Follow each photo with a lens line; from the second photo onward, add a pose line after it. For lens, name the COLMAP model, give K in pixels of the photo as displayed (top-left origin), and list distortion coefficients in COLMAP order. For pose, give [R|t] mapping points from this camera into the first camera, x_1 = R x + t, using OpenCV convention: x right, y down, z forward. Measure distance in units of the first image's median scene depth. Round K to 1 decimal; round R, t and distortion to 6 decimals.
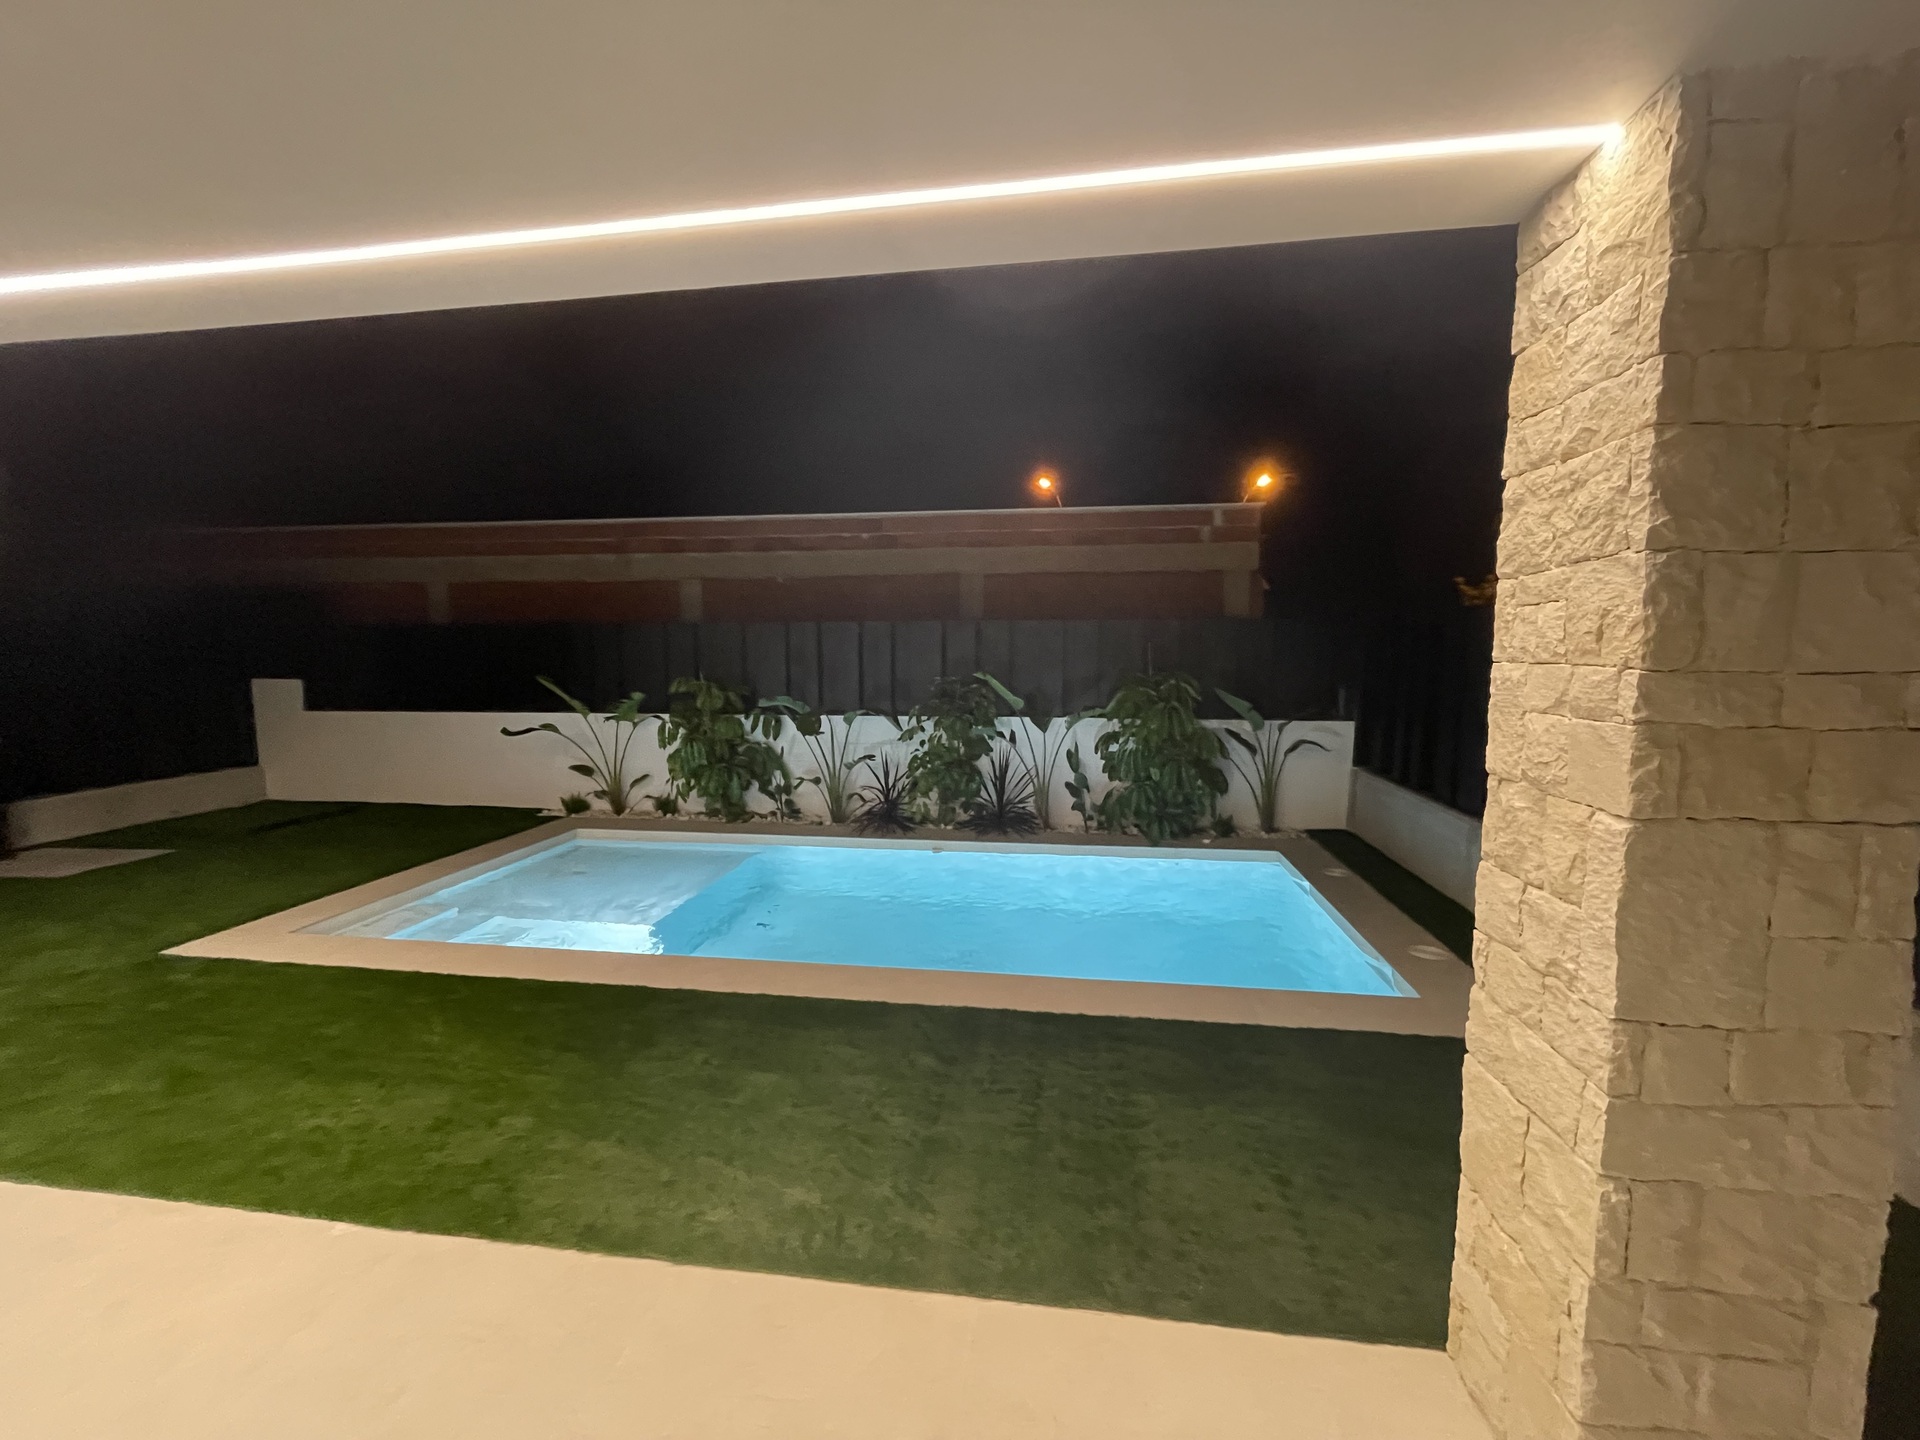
lens RADIAL K [[773.0, 0, 962.7], [0, 773.0, 723.5], [0, 0, 1]] dist [-0.002141, -0.000058]
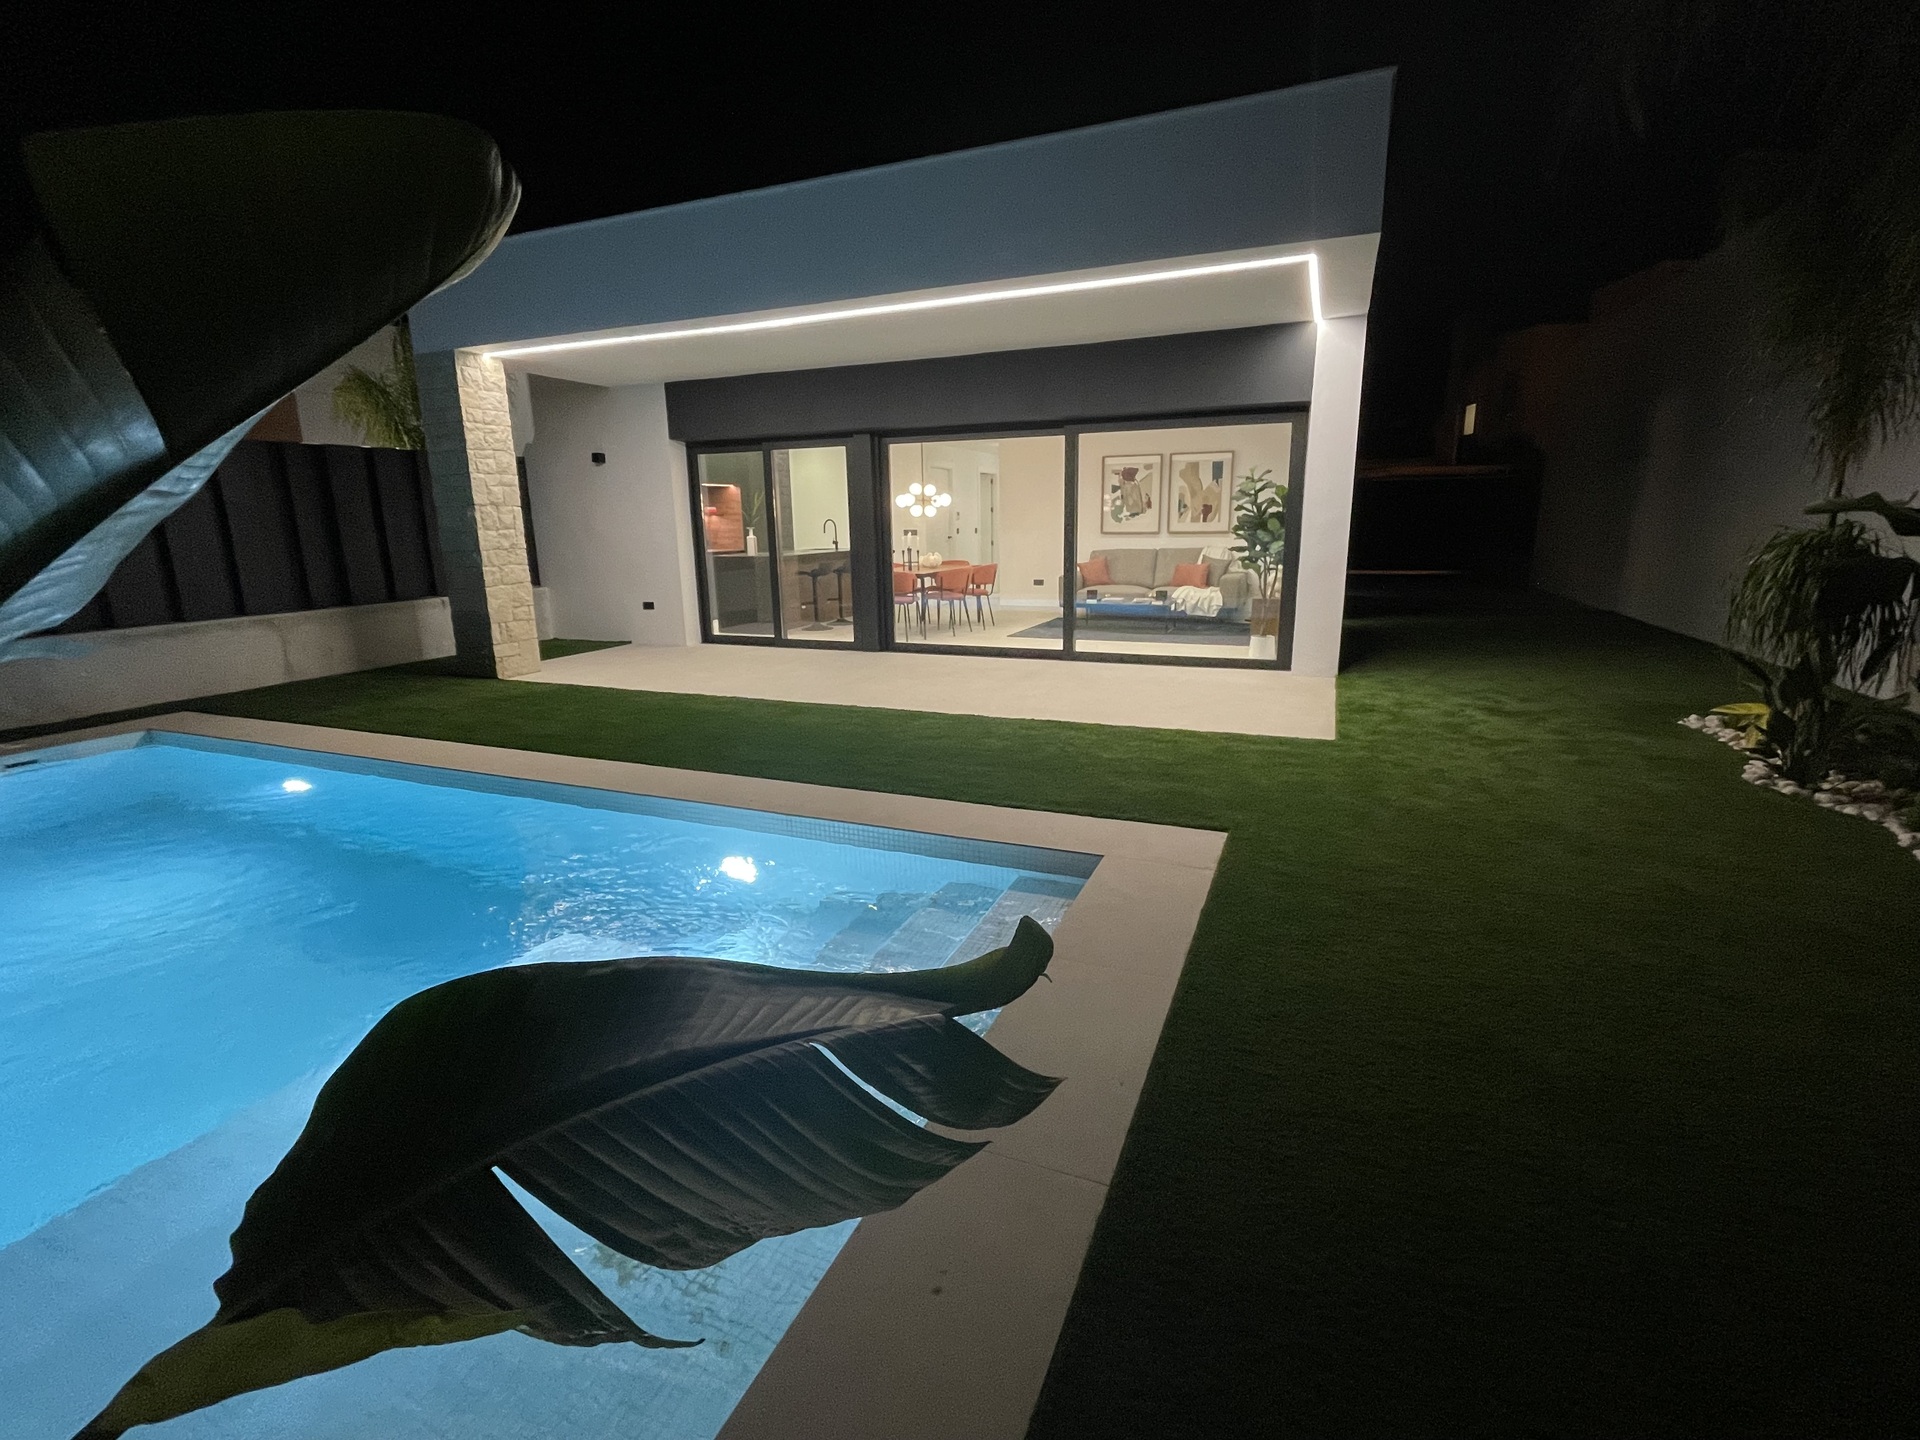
lens RADIAL K [[876.0, 0, 960.0], [0, 876.0, 720.0], [0, 0, 1]] dist [-0.001667, -0.000704]
pose [[-0.969006, -0.034972, 0.244550, -3.021890], [0.044673, 0.948802, 0.312696, -0.190922], [-0.242966, 0.313929, -0.917833, 5.380999]]
